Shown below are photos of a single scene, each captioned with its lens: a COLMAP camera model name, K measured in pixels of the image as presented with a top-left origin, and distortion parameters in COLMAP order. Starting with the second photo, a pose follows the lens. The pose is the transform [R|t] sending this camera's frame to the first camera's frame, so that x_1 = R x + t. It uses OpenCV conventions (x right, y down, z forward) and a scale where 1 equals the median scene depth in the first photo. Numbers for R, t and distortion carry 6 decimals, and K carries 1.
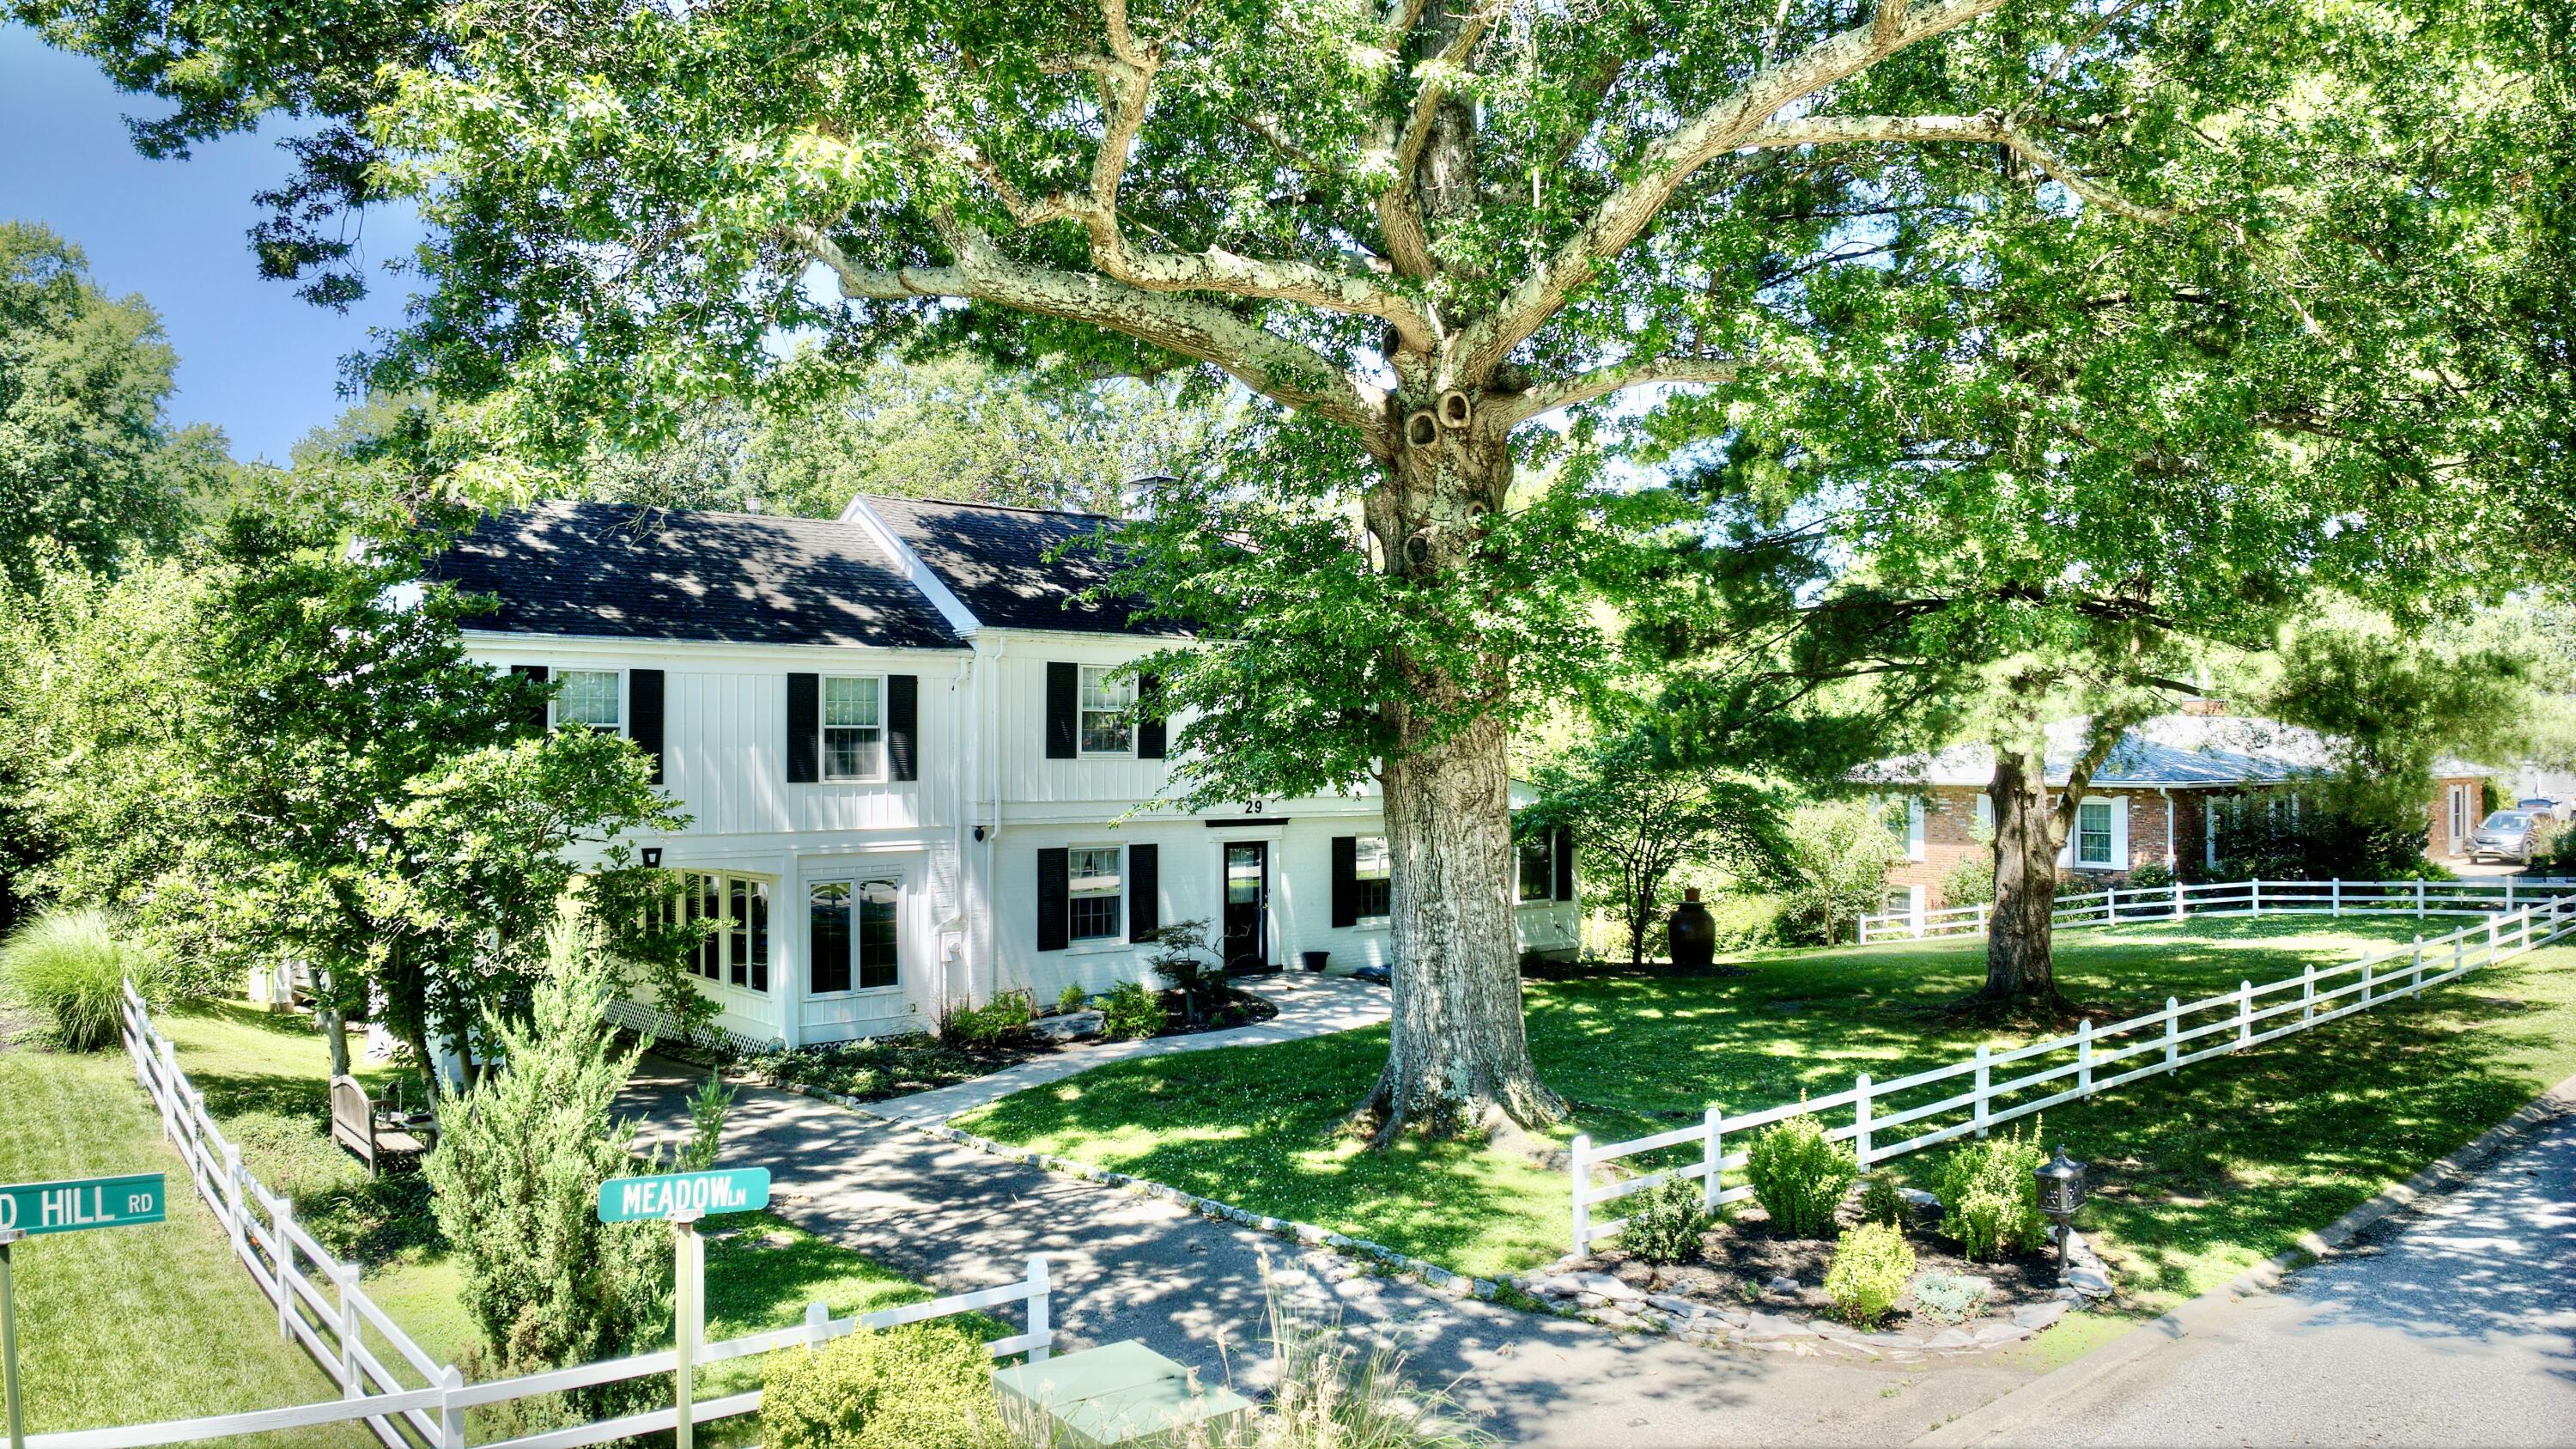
lens RADIAL K [[1806.7, 0, 1295.0], [0, 1806.7, 705.2], [0, 0, 1]] dist [-0.100620, 0.001876]
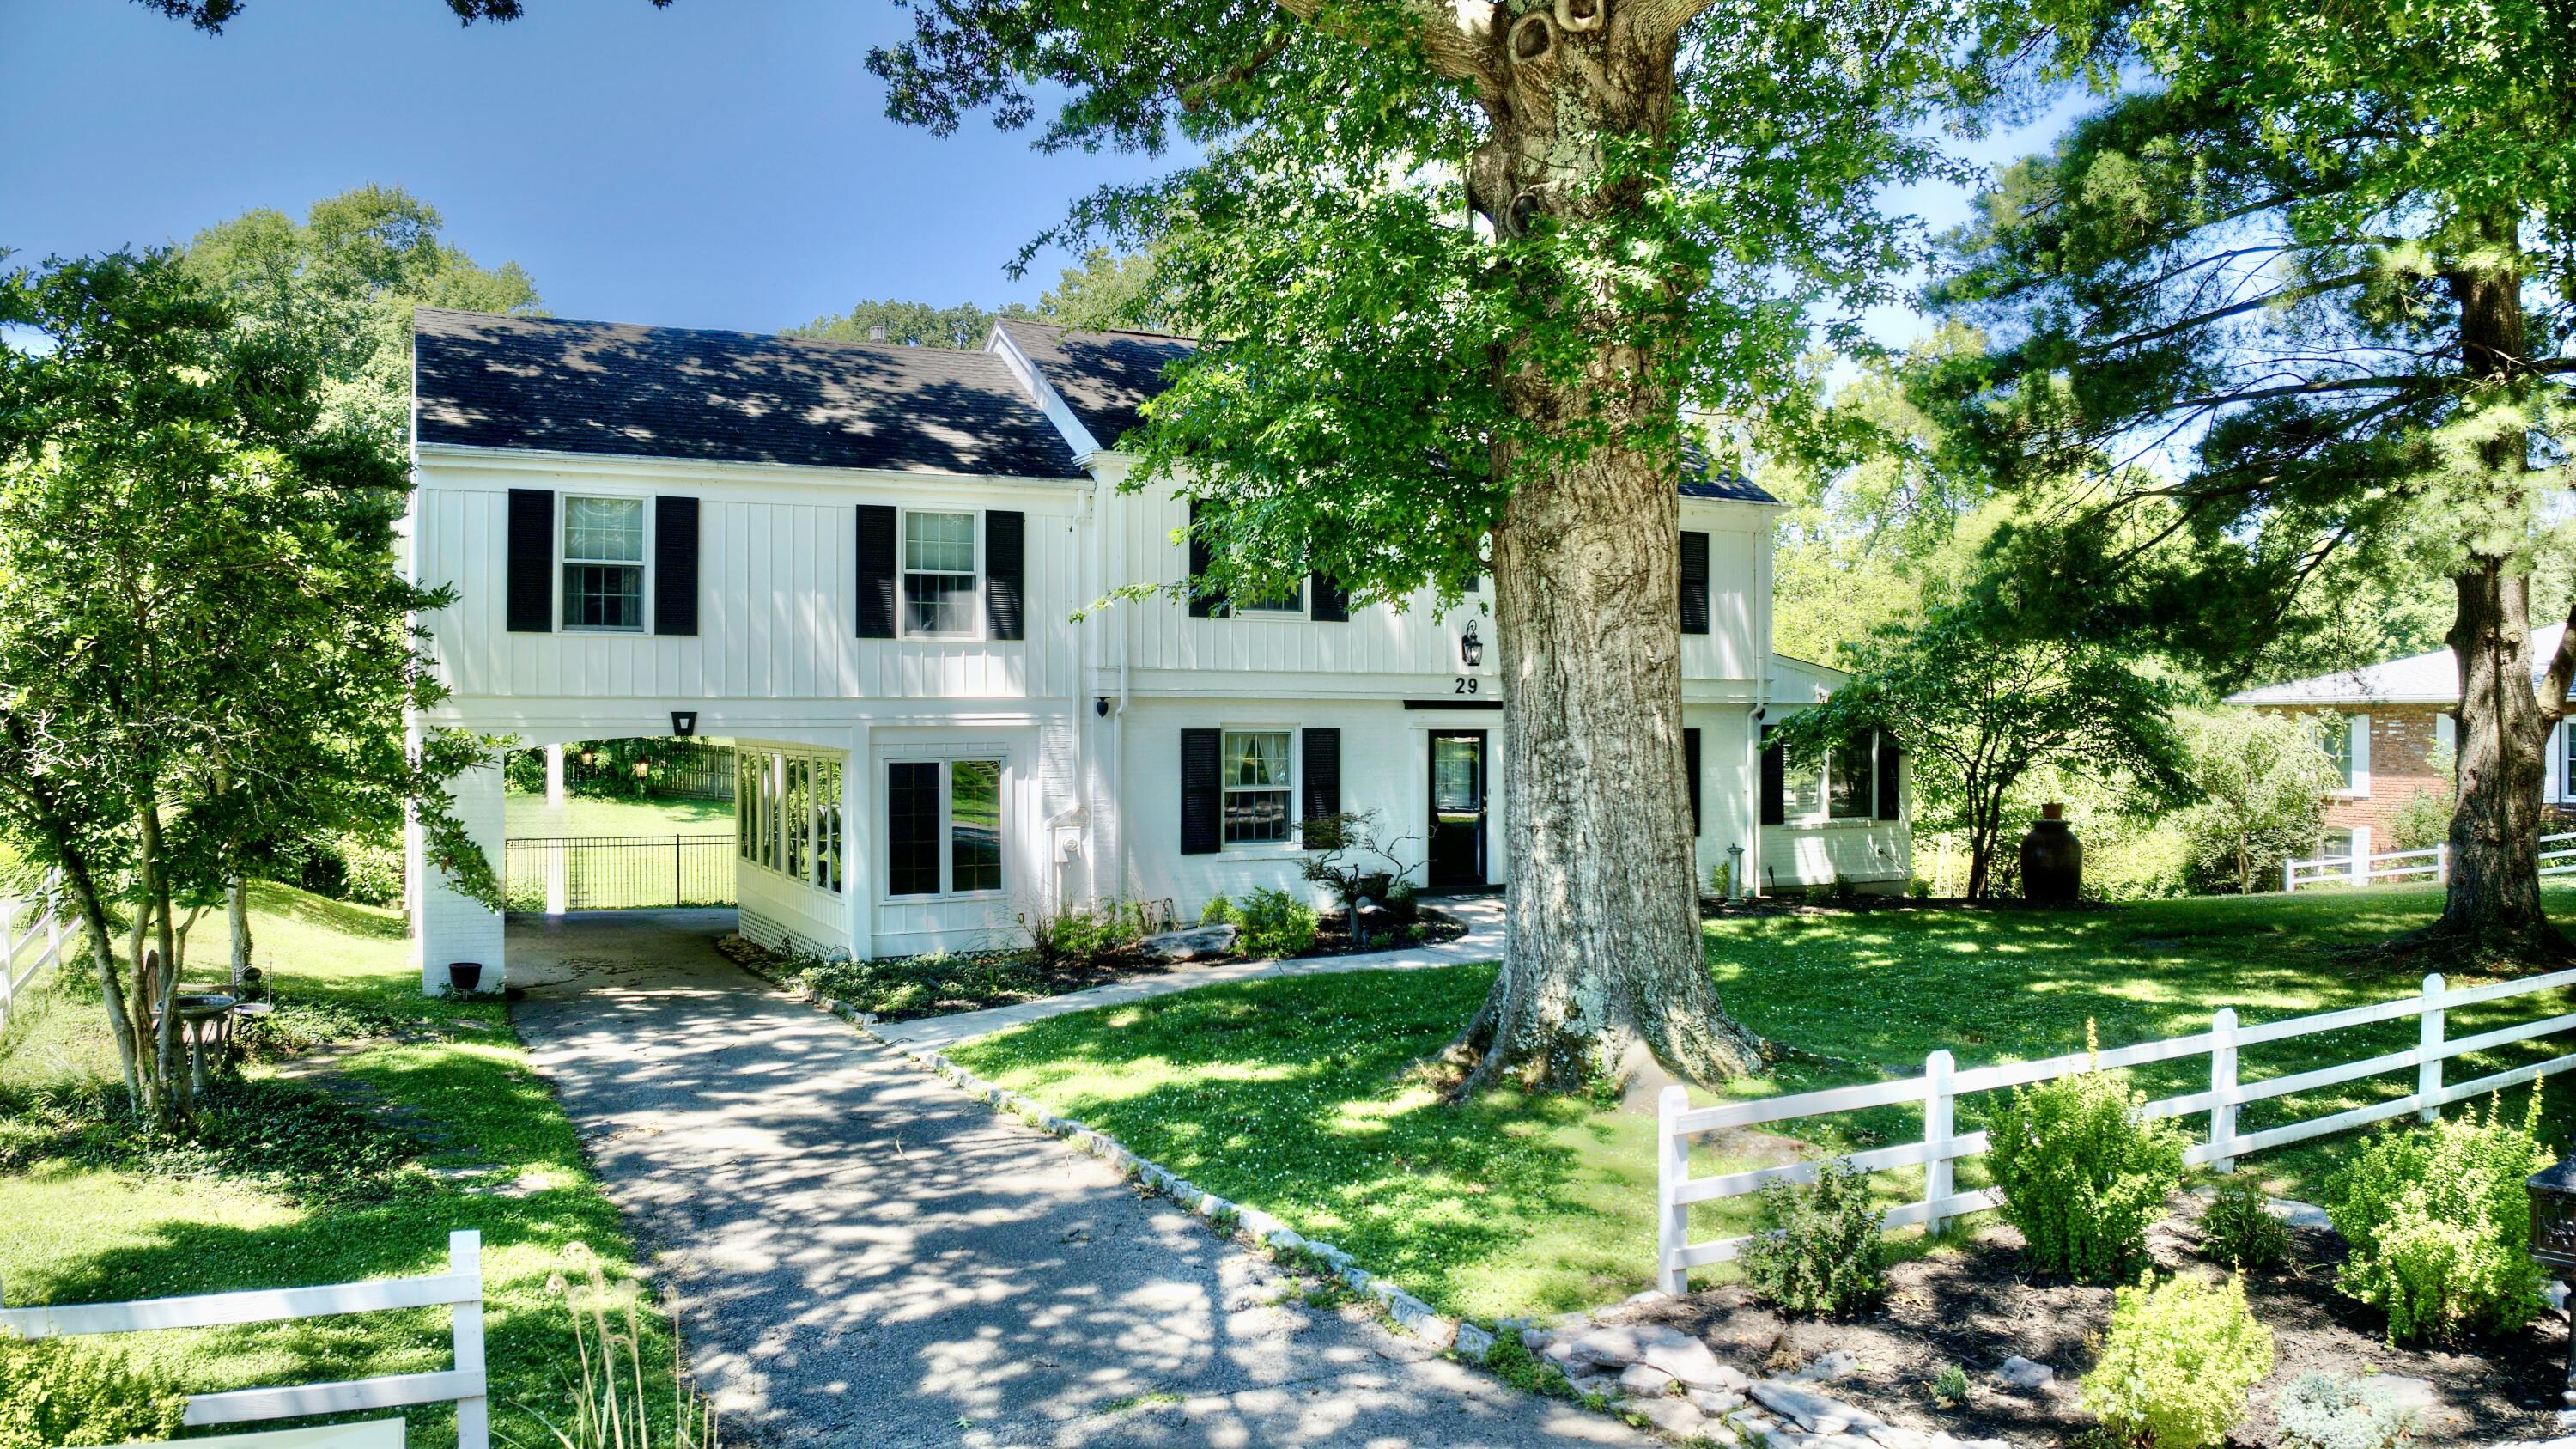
lens RADIAL K [[1807.3, 0, 1288.0], [0, 1807.3, 724.5], [0, 0, 1]] dist [-0.108934, -0.004479]
pose [[0.974842, -0.000398, -0.222898, 0.130119], [0.006403, 0.999636, 0.026221, 0.085776], [0.222806, -0.026989, 0.974489, 0.327352]]
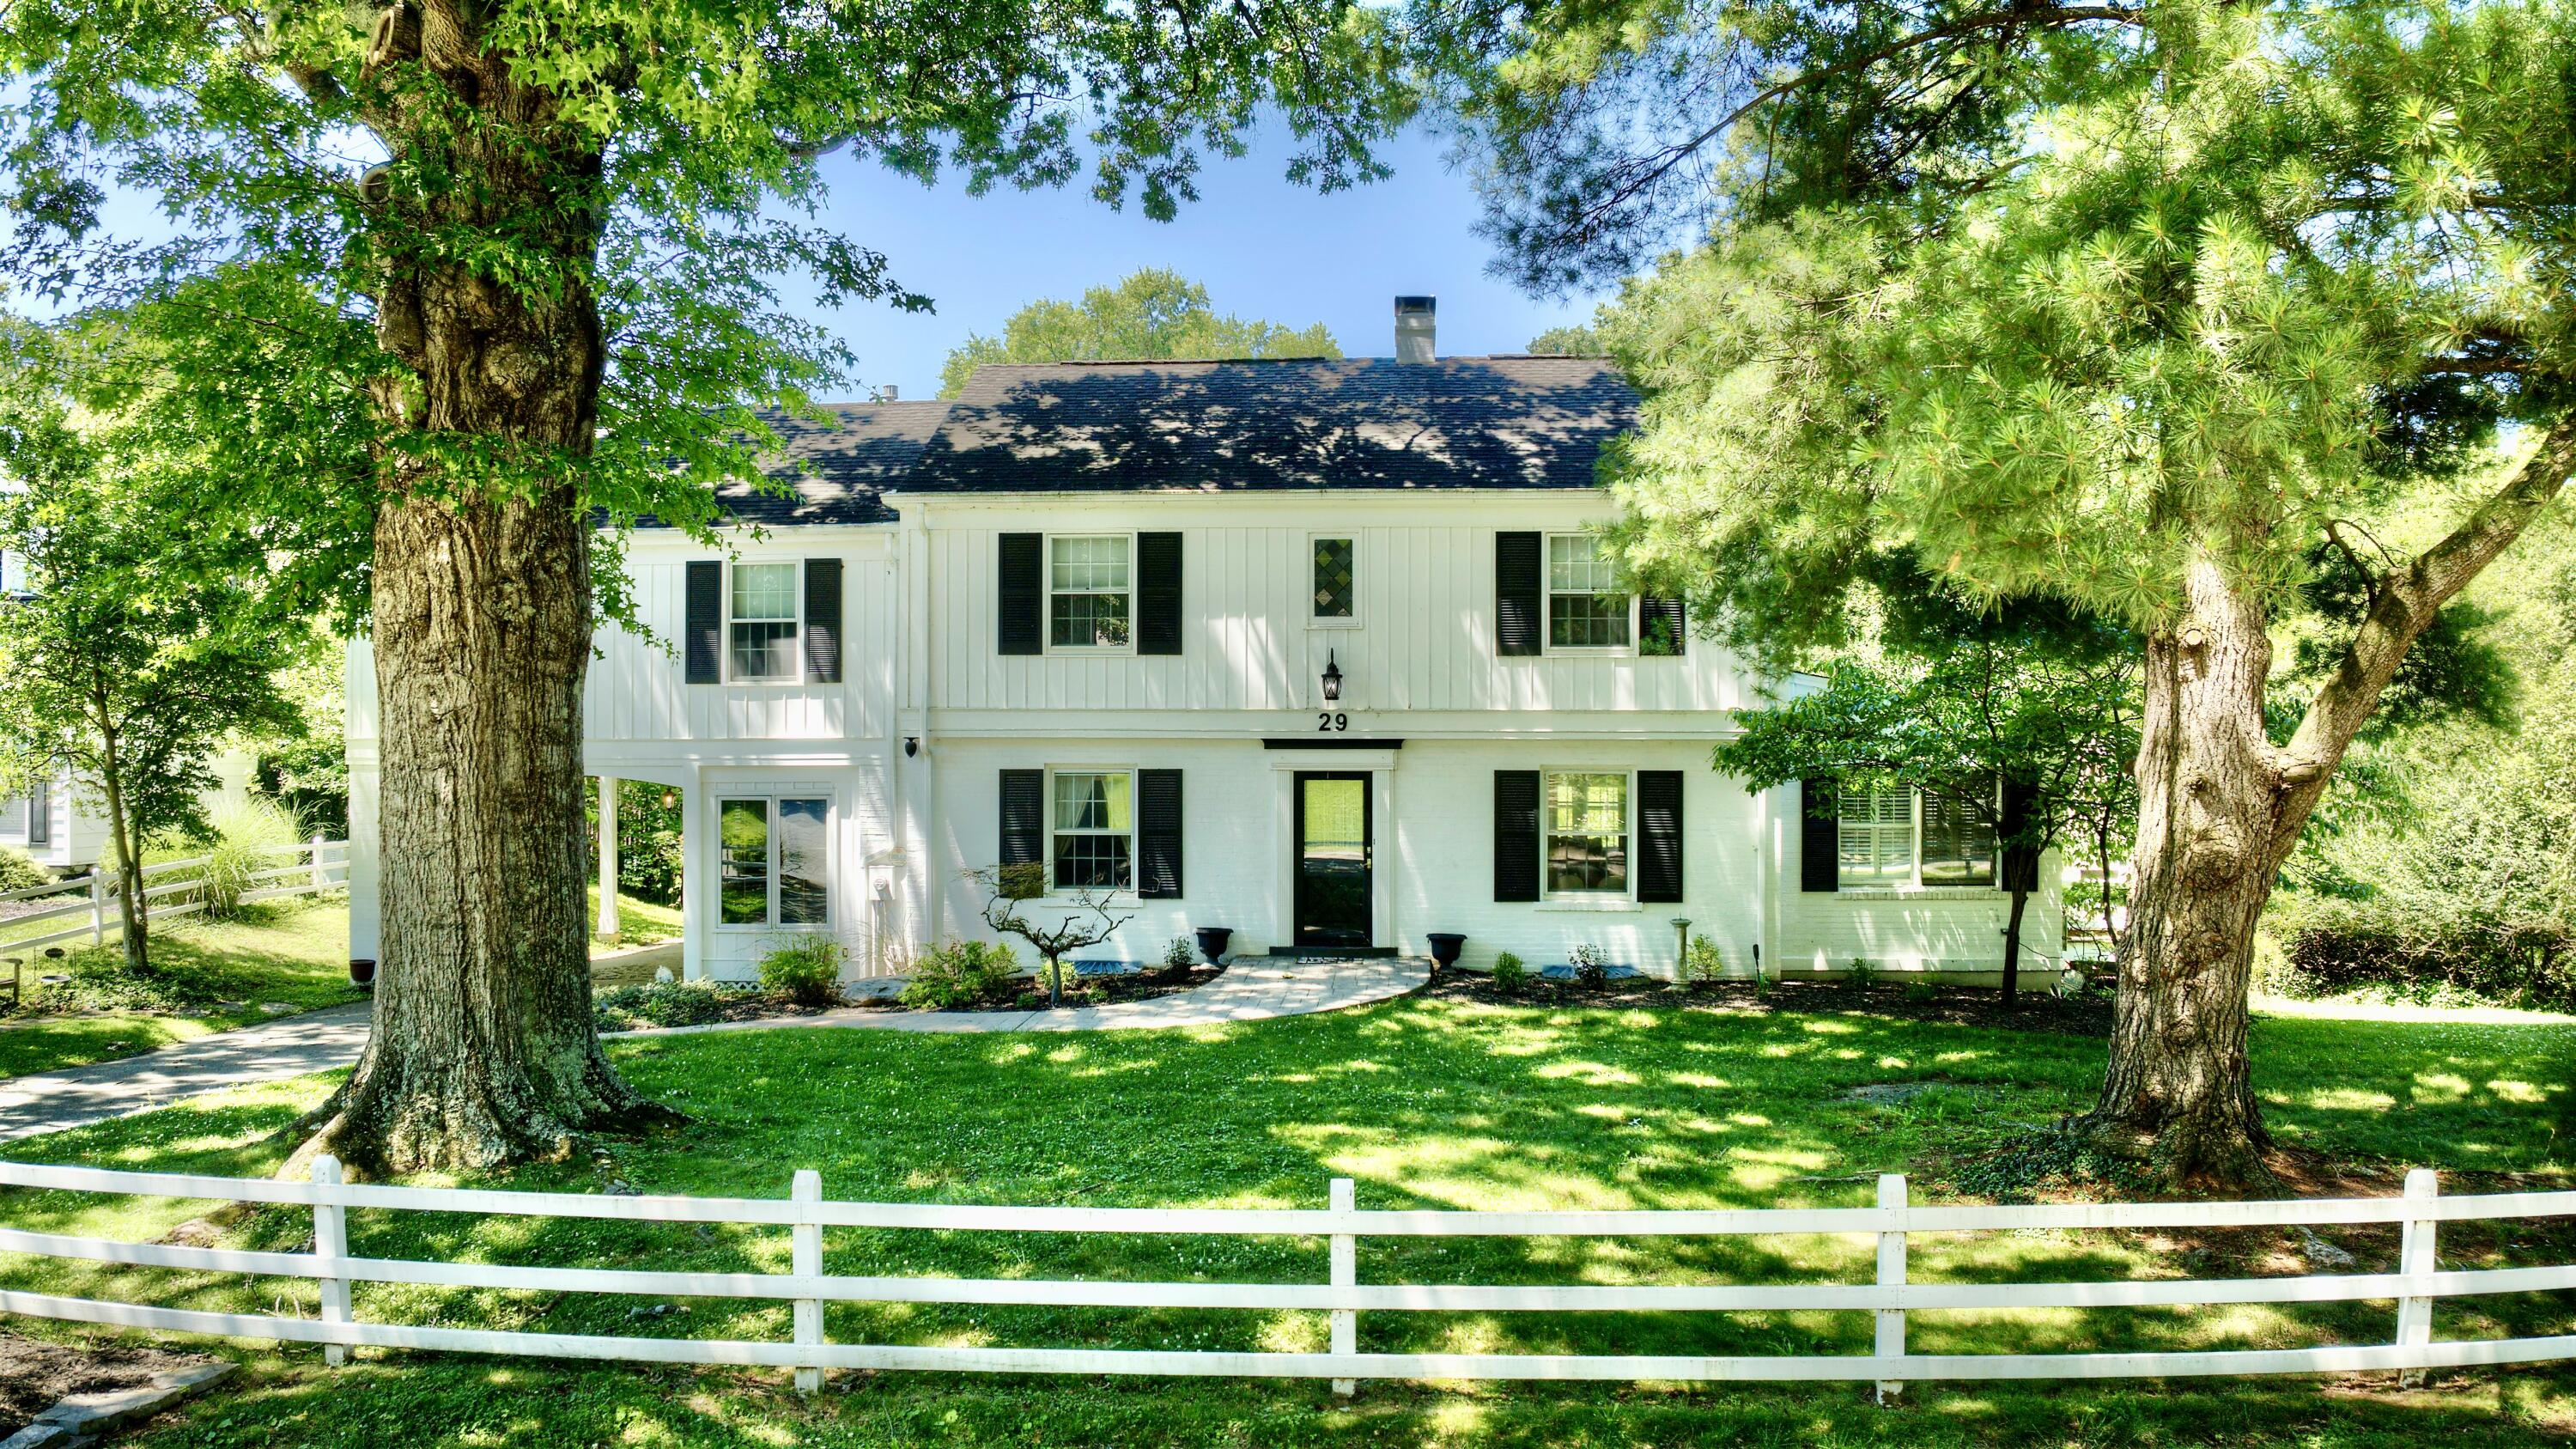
lens RADIAL K [[1807.3, 0, 1288.0], [0, 1807.3, 724.5], [0, 0, 1]] dist [-0.108934, -0.004479]
pose [[0.730199, -0.008814, -0.683177, 0.748594], [0.017980, 0.999818, 0.006318, 0.086326], [0.682997, -0.016897, 0.730225, 0.764684]]
